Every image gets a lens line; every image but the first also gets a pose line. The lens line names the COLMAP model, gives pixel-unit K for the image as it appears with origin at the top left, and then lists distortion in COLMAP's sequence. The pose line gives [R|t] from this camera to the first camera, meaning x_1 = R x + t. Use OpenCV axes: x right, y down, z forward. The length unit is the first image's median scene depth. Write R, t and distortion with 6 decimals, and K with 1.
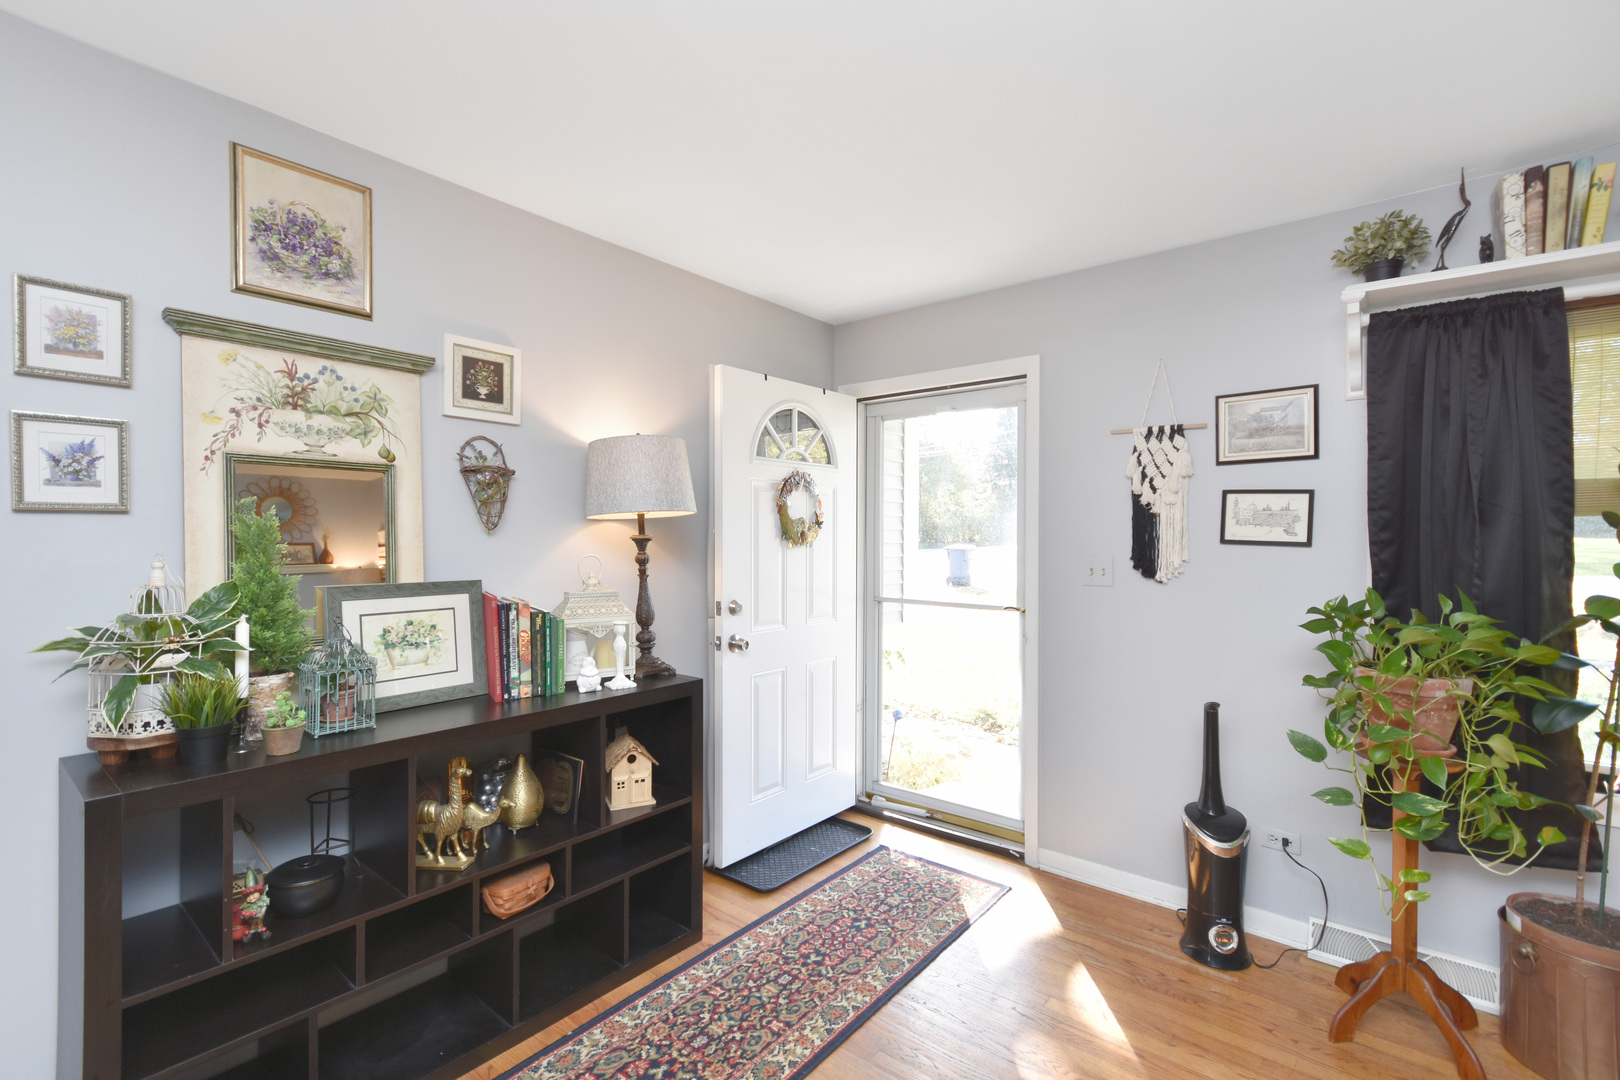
lens RADIAL K [[683.1, 0, 729.2], [0, 683.1, 545.3], [0, 0, 1]] dist [0.001972, 0.000246]
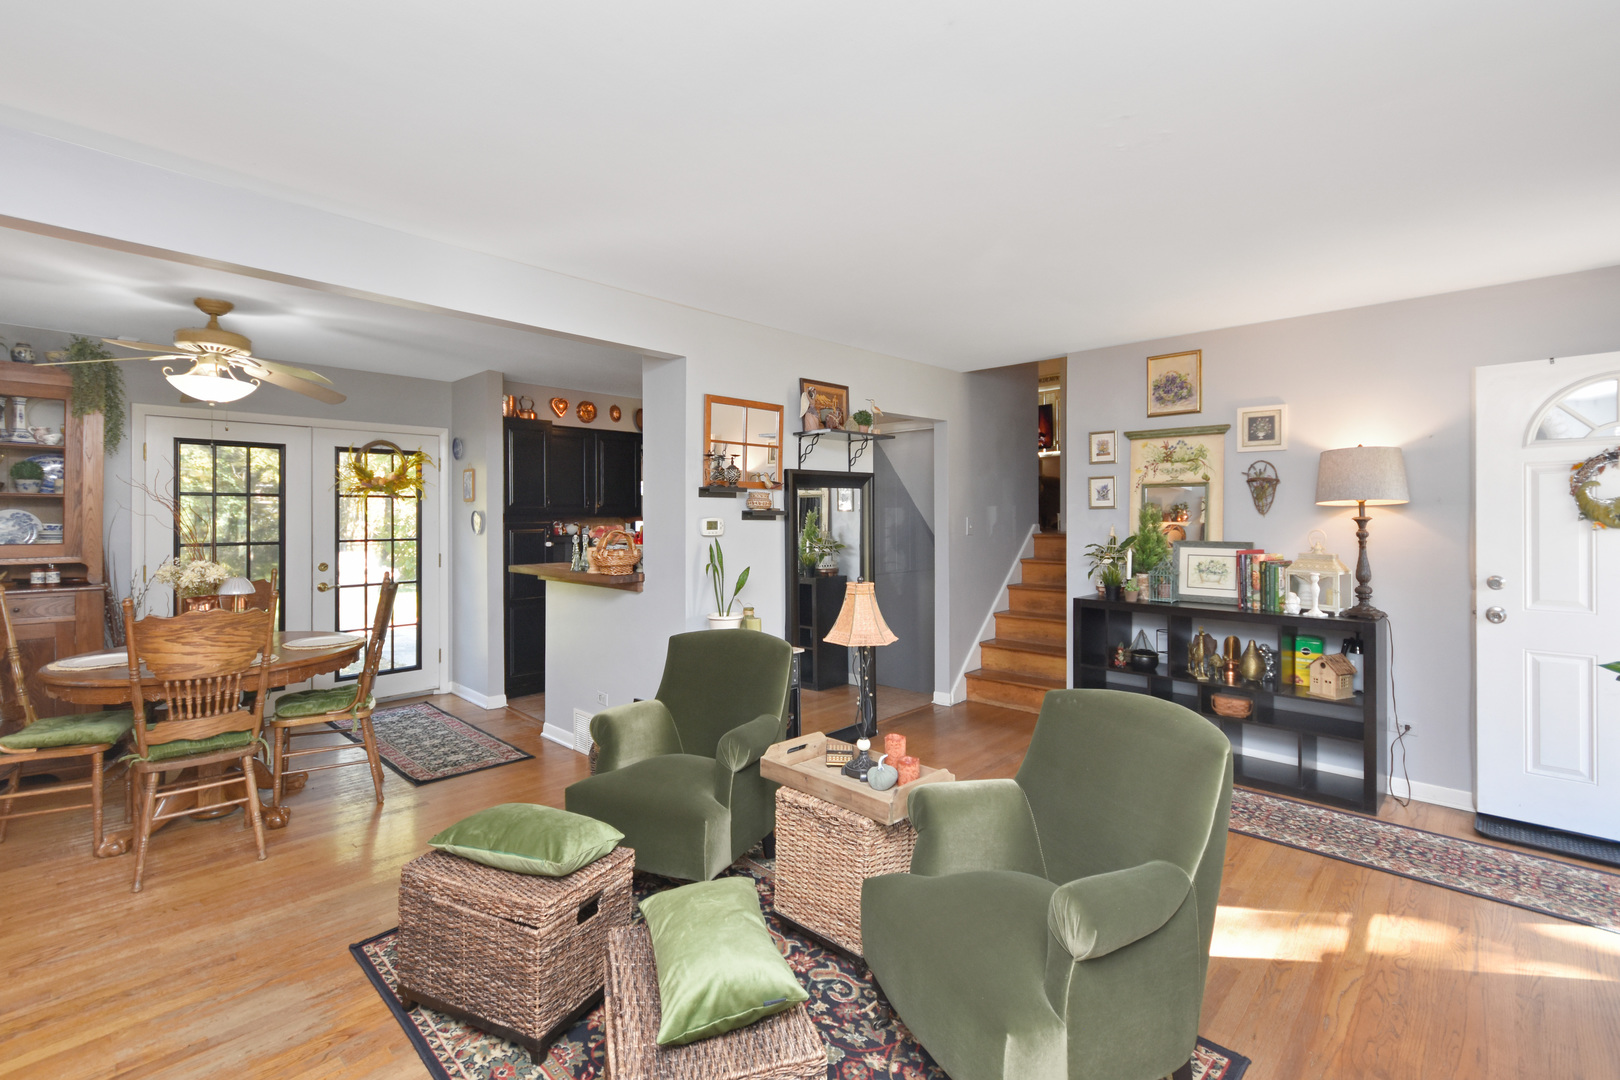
lens RADIAL K [[716.4, 0, 801.7], [0, 716.4, 529.7], [0, 0, 1]] dist [-0.000081, -0.000954]
pose [[-0.068371, 0.018327, -0.997492, 1.674073], [-0.010379, 0.999764, 0.019080, -0.005555], [0.997606, 0.011658, -0.068165, -0.048803]]
